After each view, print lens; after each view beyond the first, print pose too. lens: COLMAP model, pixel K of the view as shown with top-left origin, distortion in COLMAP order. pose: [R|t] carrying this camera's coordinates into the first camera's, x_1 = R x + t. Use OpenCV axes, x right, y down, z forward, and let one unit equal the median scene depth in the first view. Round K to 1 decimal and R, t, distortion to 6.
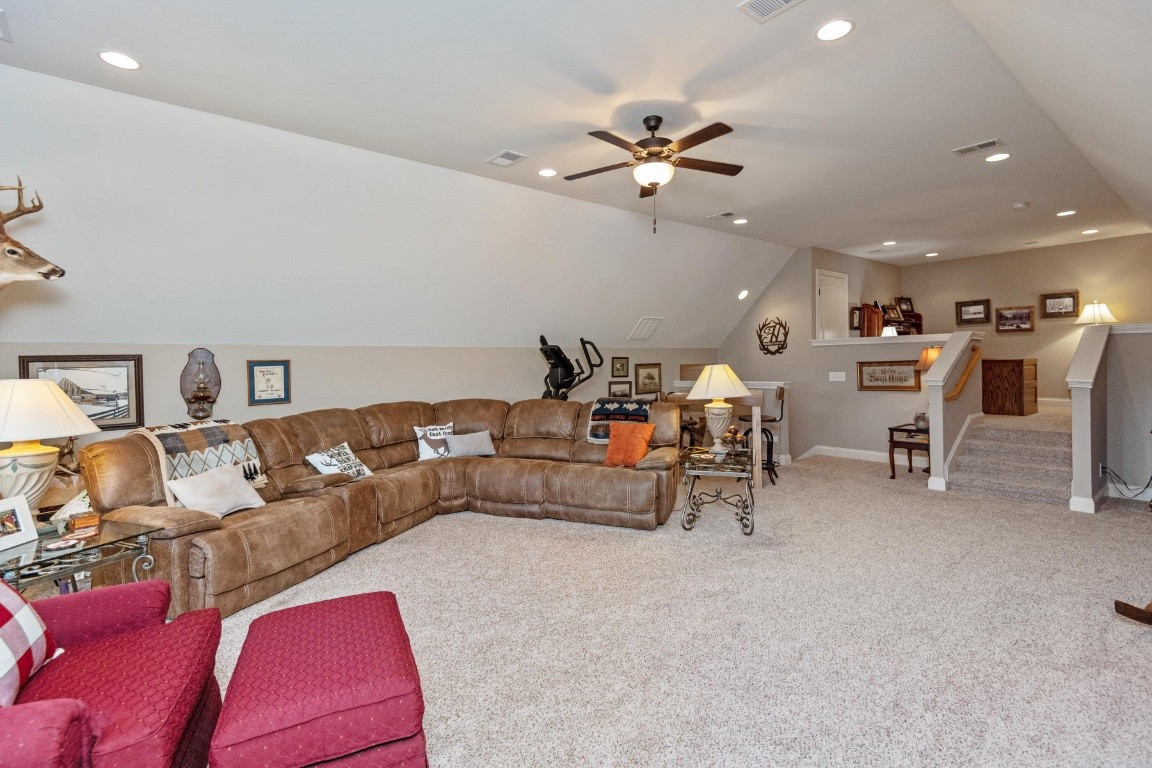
lens RADIAL K [[543.1, 0, 572.6], [0, 543.1, 373.3], [0, 0, 1]] dist [-0.005382, -0.001115]
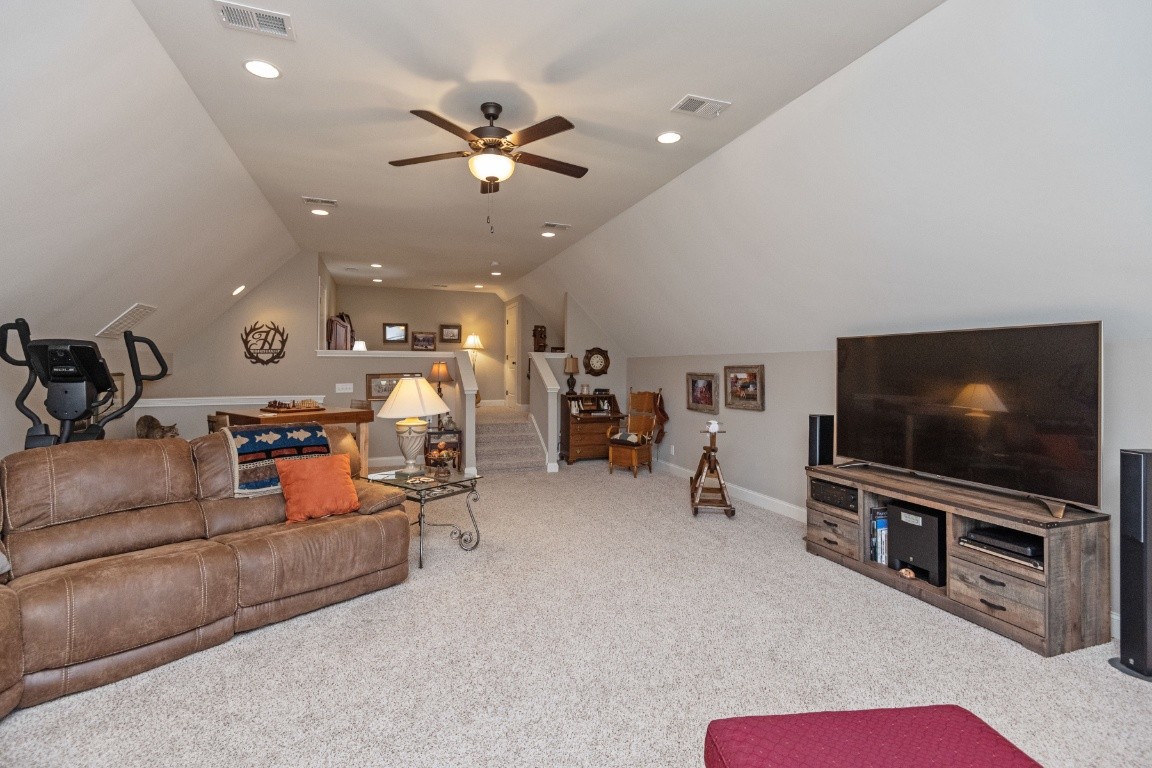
lens RADIAL K [[536.0, 0, 572.5], [0, 536.0, 368.1], [0, 0, 1]] dist [0.008364, -0.000112]
pose [[0.304505, 0.017917, 0.952342, -0.302054], [0.006490, 0.999761, -0.020884, -0.007438], [-0.952489, 0.012540, 0.304316, 0.277150]]
